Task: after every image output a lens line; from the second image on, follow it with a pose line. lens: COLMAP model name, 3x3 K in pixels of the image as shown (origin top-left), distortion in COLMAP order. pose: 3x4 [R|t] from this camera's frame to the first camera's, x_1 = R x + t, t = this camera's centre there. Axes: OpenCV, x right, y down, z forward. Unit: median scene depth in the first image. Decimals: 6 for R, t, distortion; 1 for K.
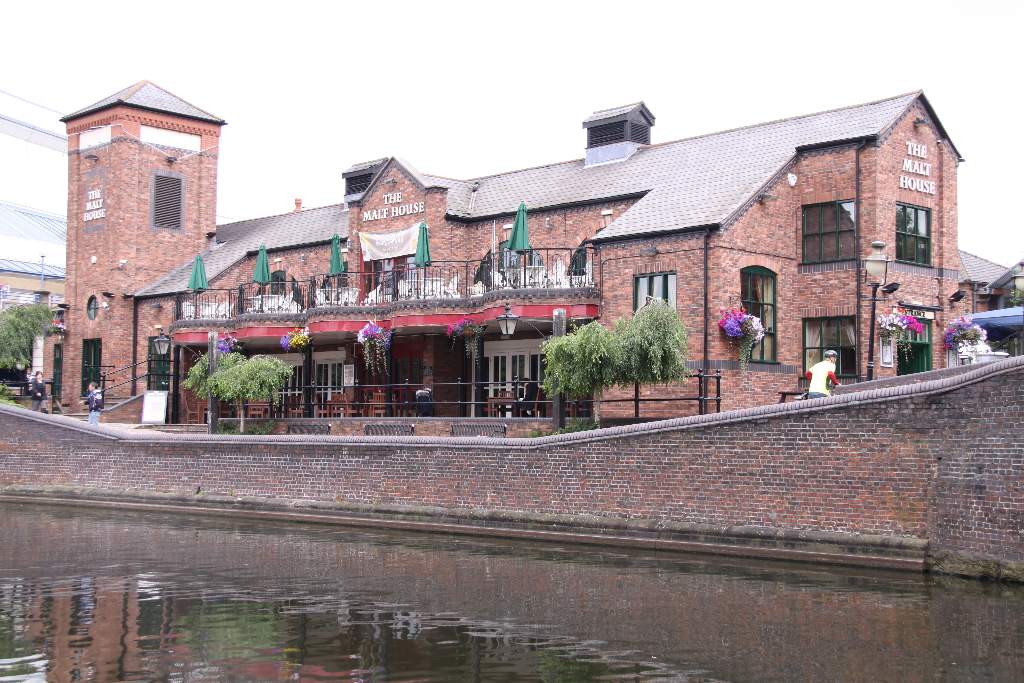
lens RADIAL K [[1446.5, 0, 512.0], [0, 1446.5, 341.5], [0, 0, 1]] dist [0.250175, 0.026906]
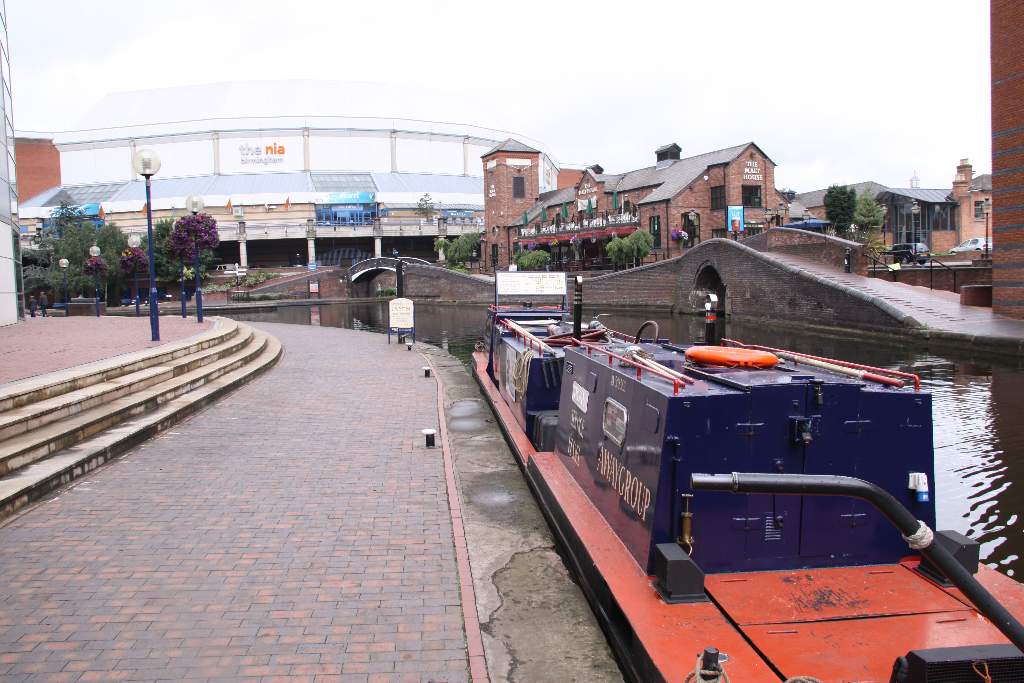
lens RADIAL K [[850.9, 0, 512.0], [0, 850.9, 341.5], [0, 0, 1]] dist [-0.000842, -0.000274]
pose [[0.942203, -0.008392, -0.334938, 0.313620], [0.053672, 0.990556, 0.126165, -0.024448], [0.330716, -0.136850, 0.933755, -0.516687]]
